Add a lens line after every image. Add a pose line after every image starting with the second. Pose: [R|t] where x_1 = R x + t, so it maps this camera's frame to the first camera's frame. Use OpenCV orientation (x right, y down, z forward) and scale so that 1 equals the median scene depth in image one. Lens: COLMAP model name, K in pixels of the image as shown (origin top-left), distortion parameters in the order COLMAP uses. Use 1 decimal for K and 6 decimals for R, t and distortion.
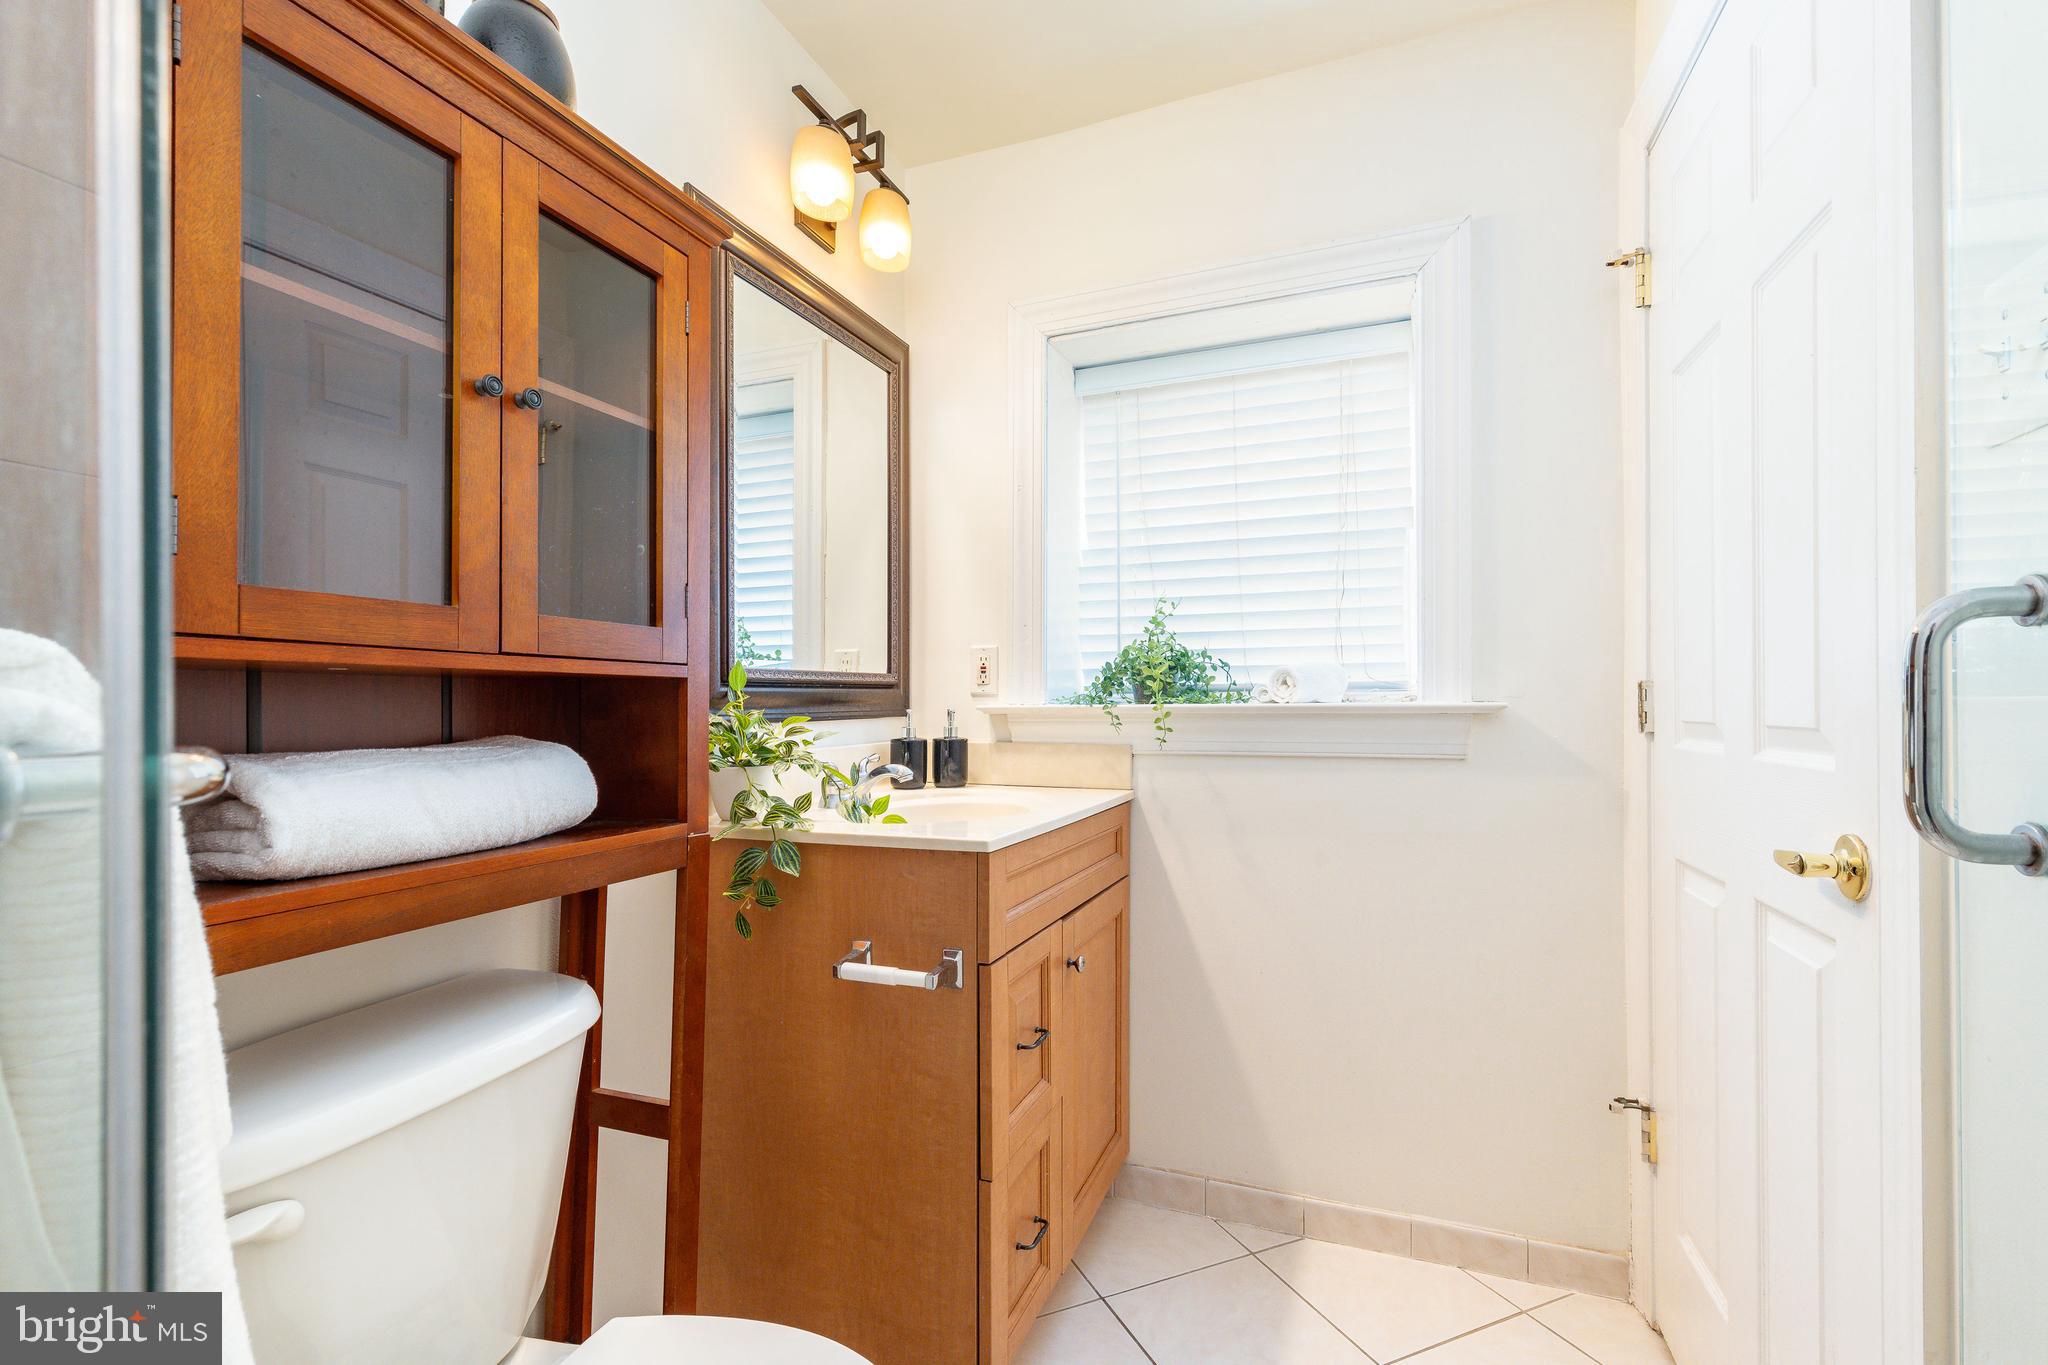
lens RADIAL K [[915.8, 0, 1031.4], [0, 915.8, 692.5], [0, 0, 1]] dist [0.003507, -0.001023]
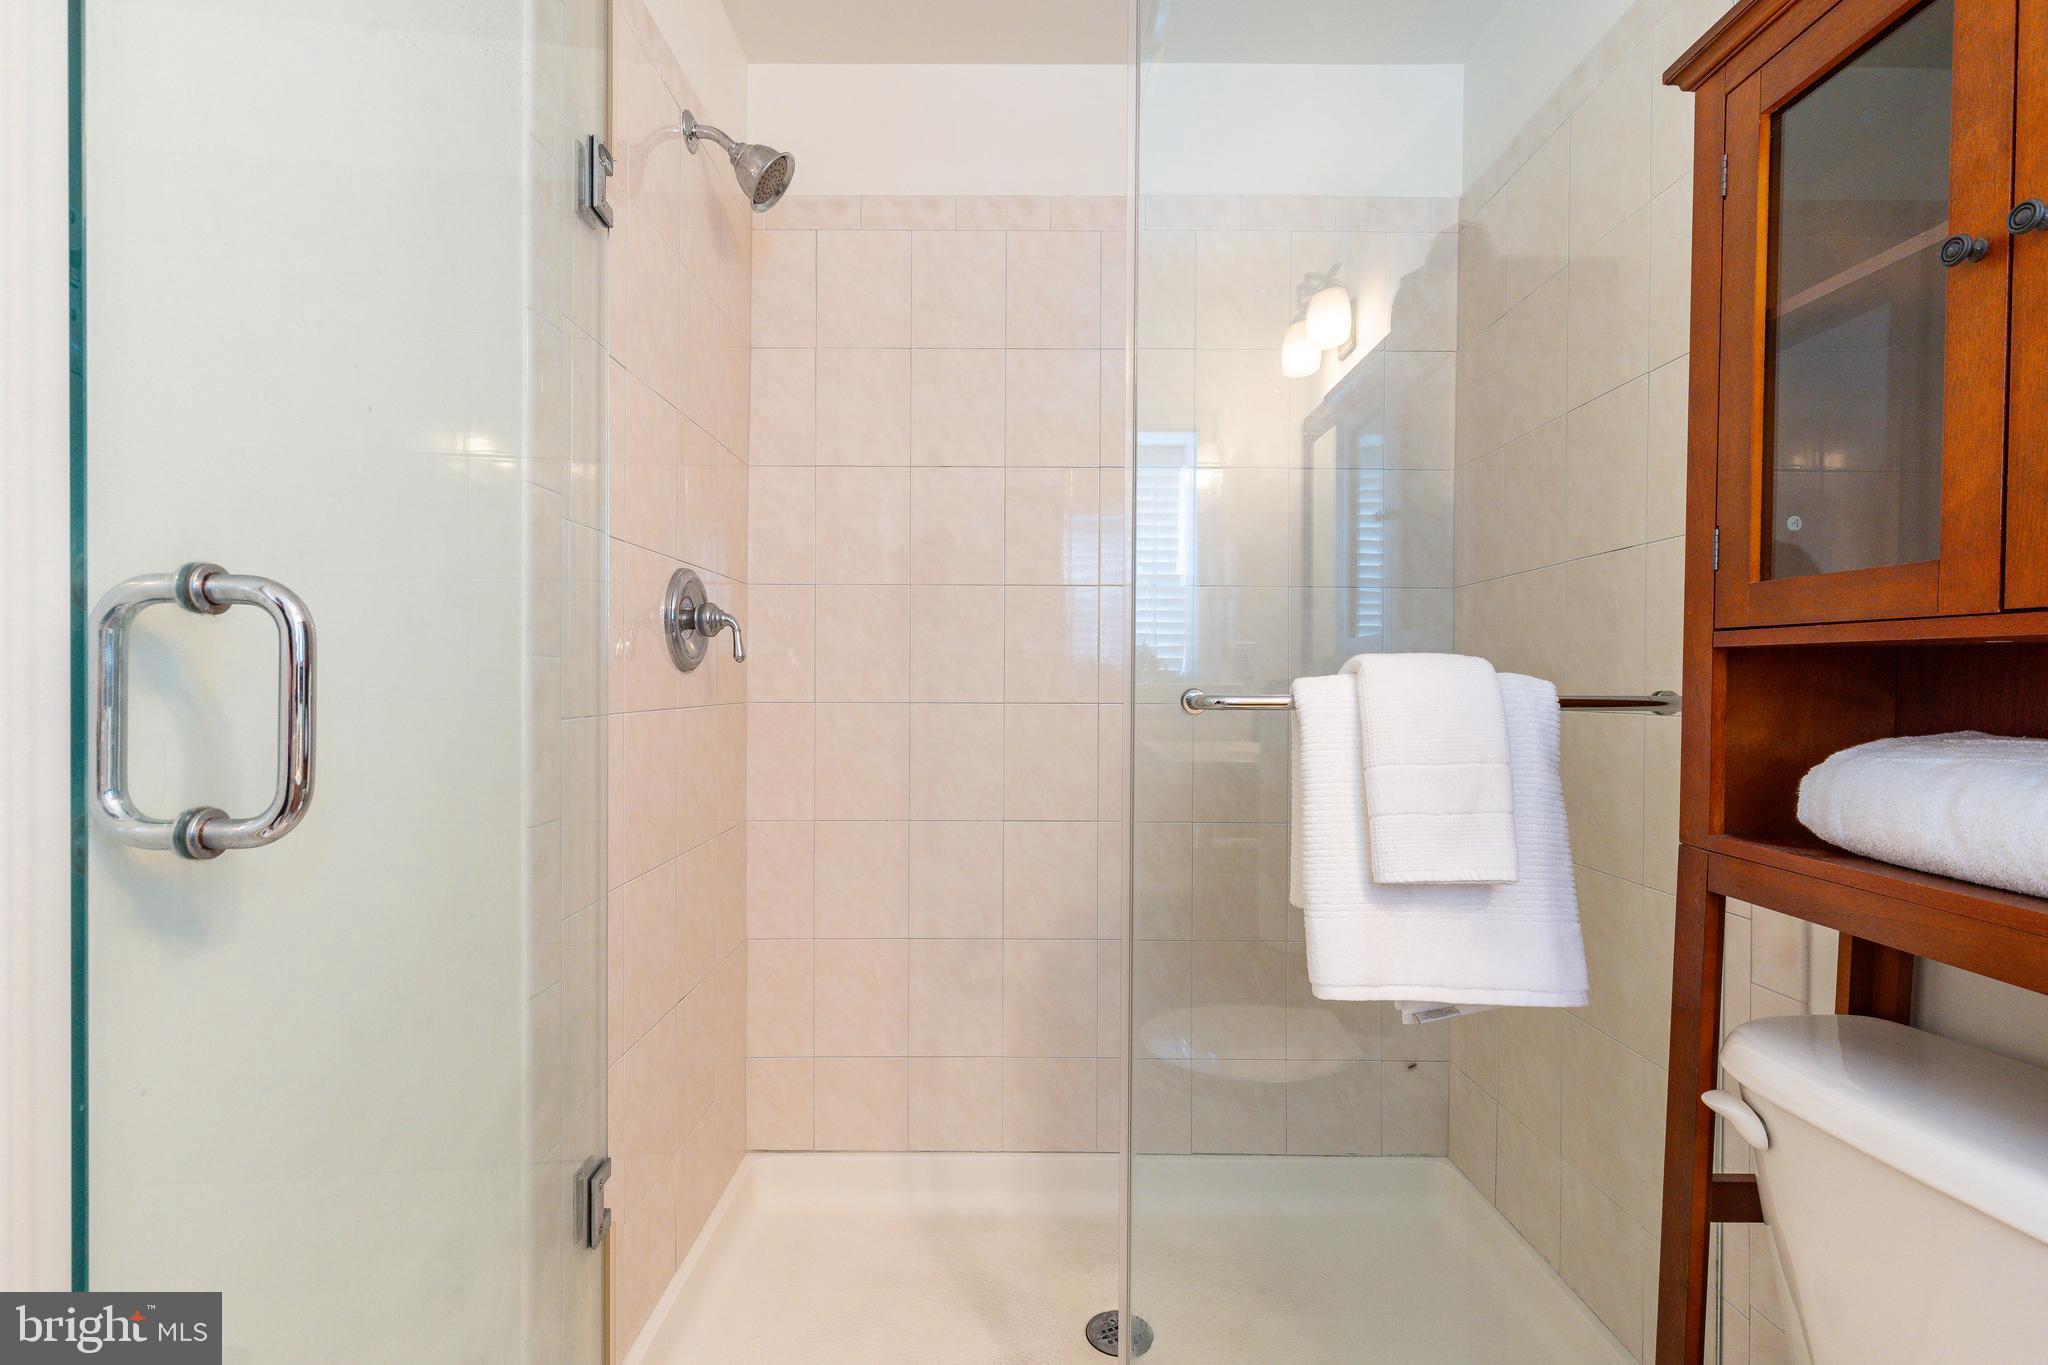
lens RADIAL K [[915.8, 0, 1007.1], [0, 915.8, 688.9], [0, 0, 1]] dist [0.003507, -0.001023]
pose [[-0.930661, -0.000961, -0.365881, 0.306467], [-0.002178, 0.999993, 0.002913, 0.012464], [0.365876, 0.003508, -0.930657, 1.113043]]
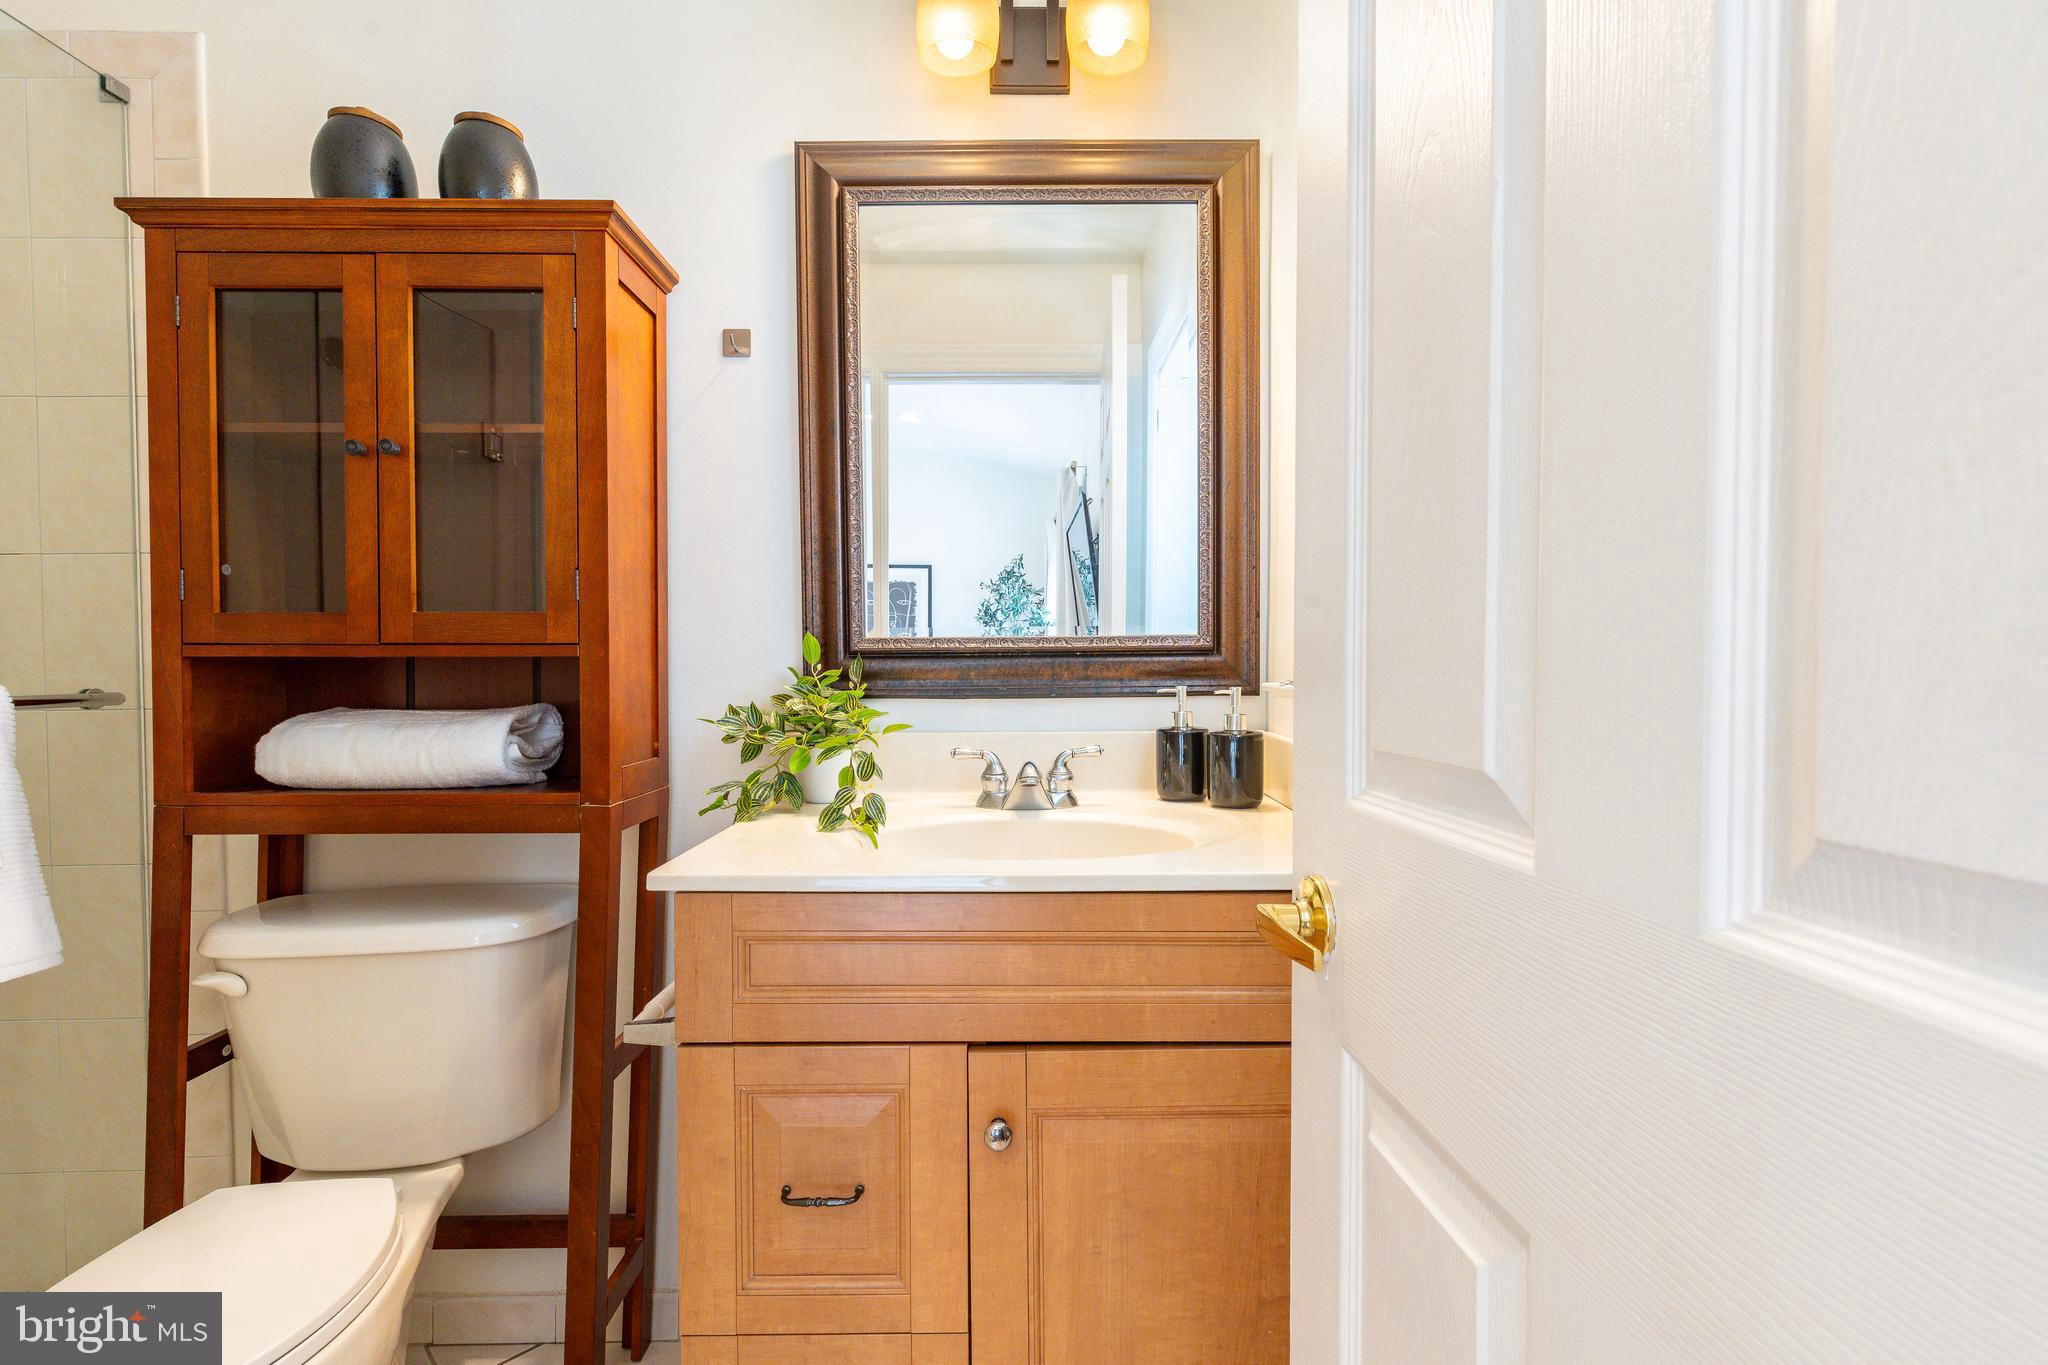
lens RADIAL K [[915.8, 0, 1011.8], [0, 915.8, 676.0], [0, 0, 1]] dist [0.003507, -0.001023]
pose [[0.363820, 0.008956, -0.931426, 0.814971], [0.013662, 0.999795, 0.014949, -0.002471], [0.931369, -0.018164, 0.363623, 1.114281]]
